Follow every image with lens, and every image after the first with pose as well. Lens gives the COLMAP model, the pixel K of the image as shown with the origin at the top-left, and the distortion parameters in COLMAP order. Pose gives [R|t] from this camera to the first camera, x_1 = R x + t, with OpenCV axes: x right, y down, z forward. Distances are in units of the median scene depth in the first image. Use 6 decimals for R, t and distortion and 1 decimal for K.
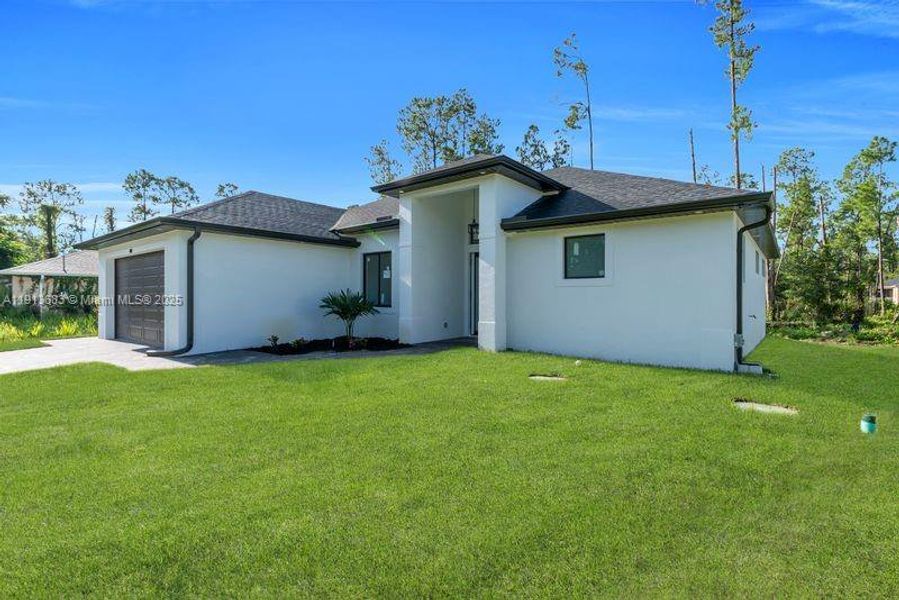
lens RADIAL K [[426.5, 0, 453.4], [0, 426.5, 299.6], [0, 0, 1]] dist [-0.002757, 0.000271]
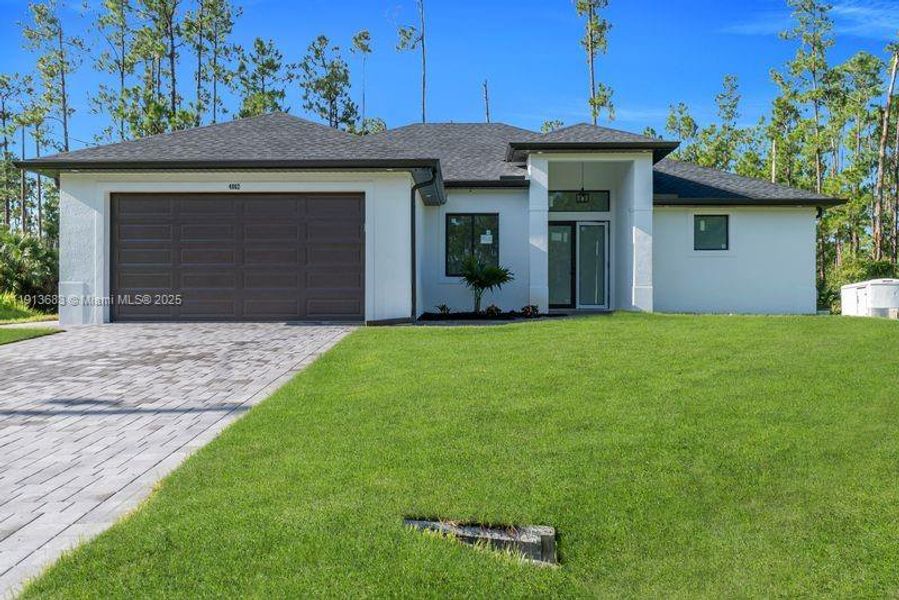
lens RADIAL K [[704.9, 0, 454.7], [0, 704.9, 301.2], [0, 0, 1]] dist [-0.013236, -0.002958]
pose [[0.789187, -0.004576, 0.614136, -1.043099], [0.004706, 0.999988, 0.001404, 0.062012], [-0.614135, 0.001782, 0.789199, -0.092329]]
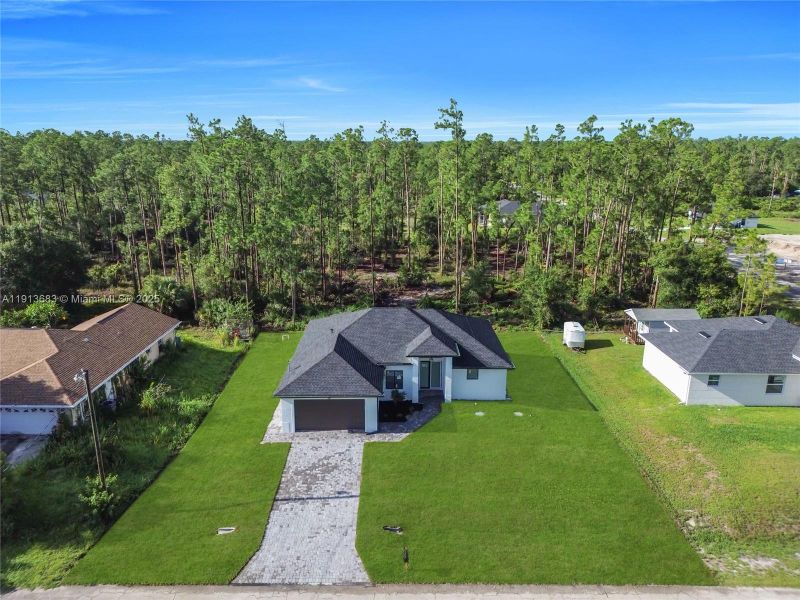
lens RADIAL K [[558.4, 0, 400.0], [0, 558.4, 300.0], [0, 0, 1]] dist [0.039324, -0.026275]
pose [[0.774763, -0.174968, 0.607559, -2.095492], [0.004298, 0.962381, 0.271670, -1.416064], [-0.632237, -0.207868, 0.746369, -1.450578]]
